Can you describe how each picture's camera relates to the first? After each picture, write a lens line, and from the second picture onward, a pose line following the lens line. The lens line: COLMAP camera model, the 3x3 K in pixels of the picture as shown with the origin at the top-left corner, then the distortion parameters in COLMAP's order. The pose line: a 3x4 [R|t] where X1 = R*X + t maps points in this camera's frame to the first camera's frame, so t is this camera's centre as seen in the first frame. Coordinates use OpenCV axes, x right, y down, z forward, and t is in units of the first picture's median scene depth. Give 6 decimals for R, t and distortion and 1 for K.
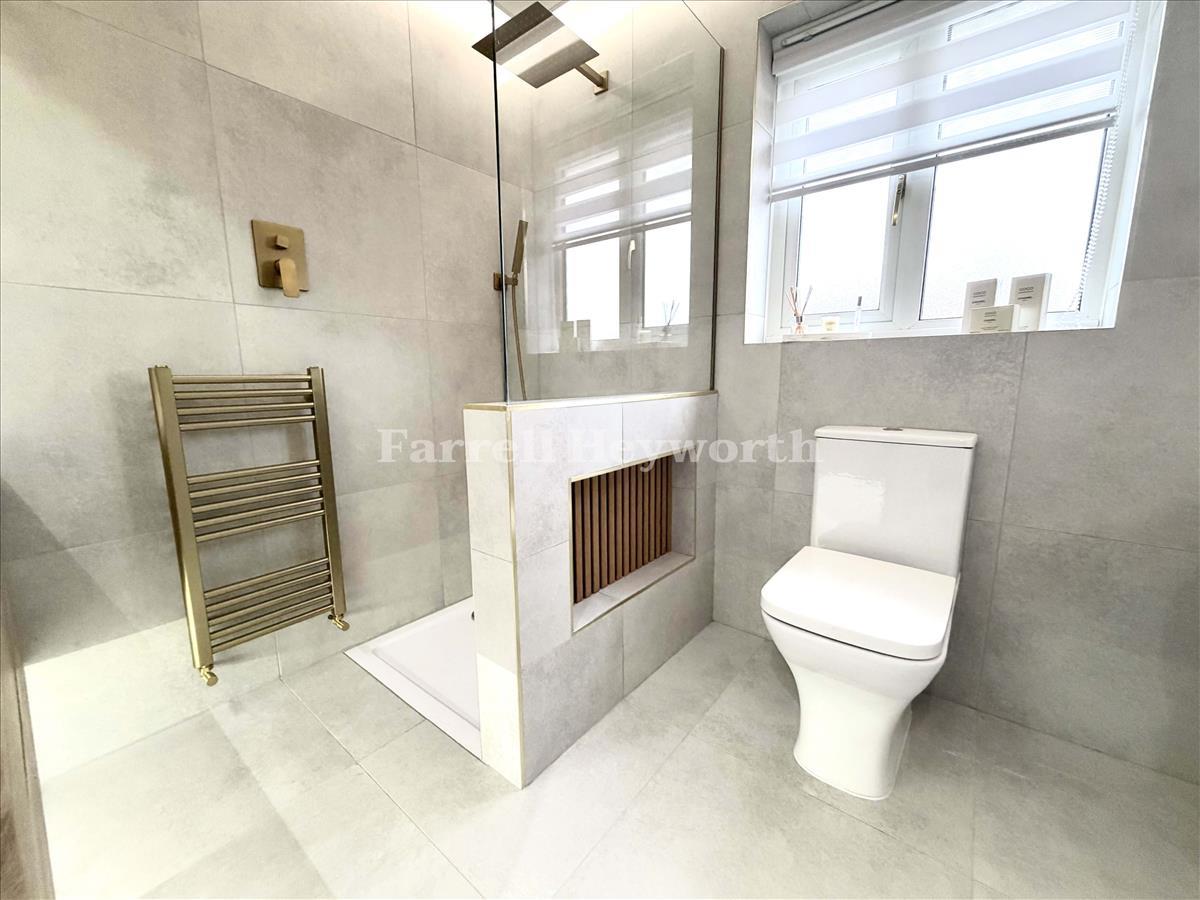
lens RADIAL K [[477.8, 0, 601.0], [0, 477.8, 450.6], [0, 0, 1]] dist [0.002893, 0.000205]
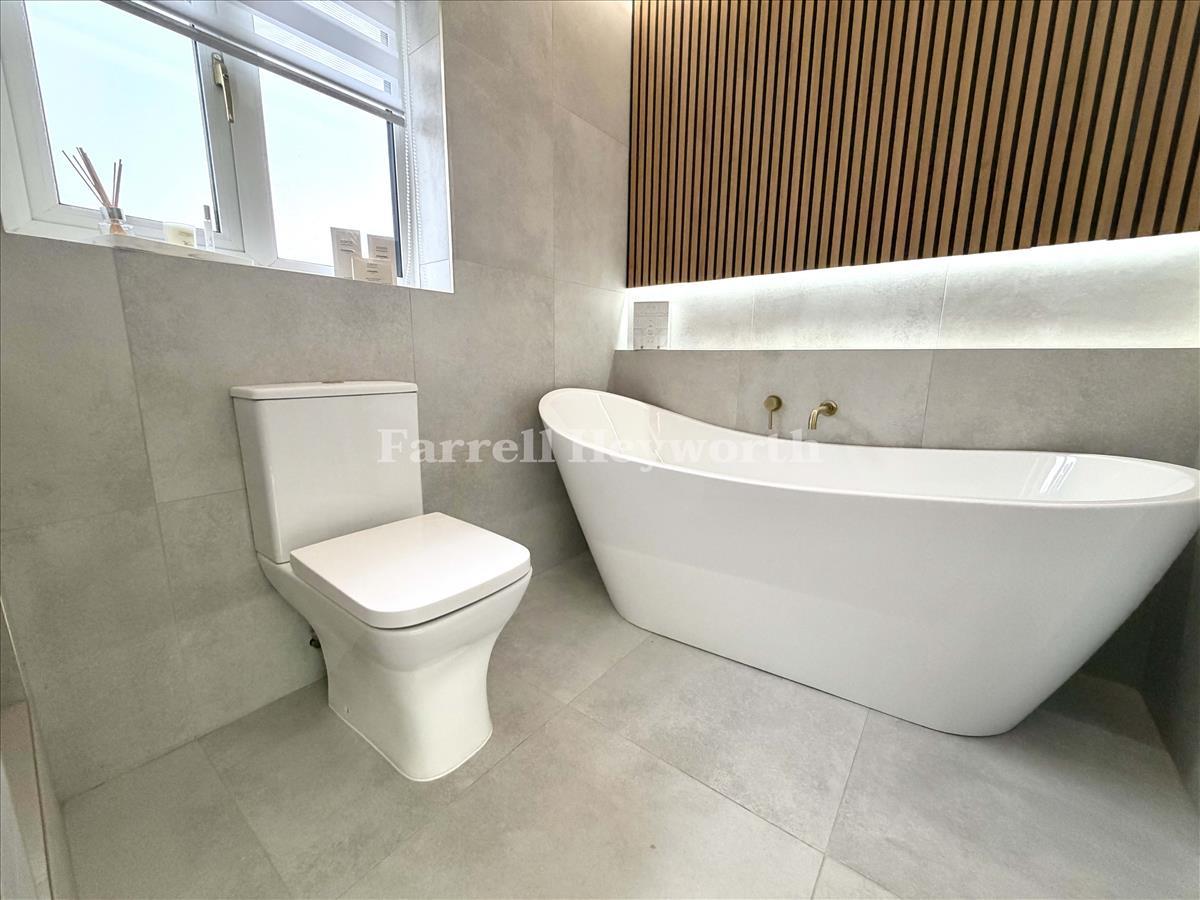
lens RADIAL K [[477.8, 0, 599.9], [0, 477.8, 449.8], [0, 0, 1]] dist [0.002893, 0.000205]
pose [[-0.012621, -0.184591, 0.982734, -0.276516], [0.146735, 0.971831, 0.184427, -0.015774], [-0.989095, 0.146529, 0.014820, 0.551418]]
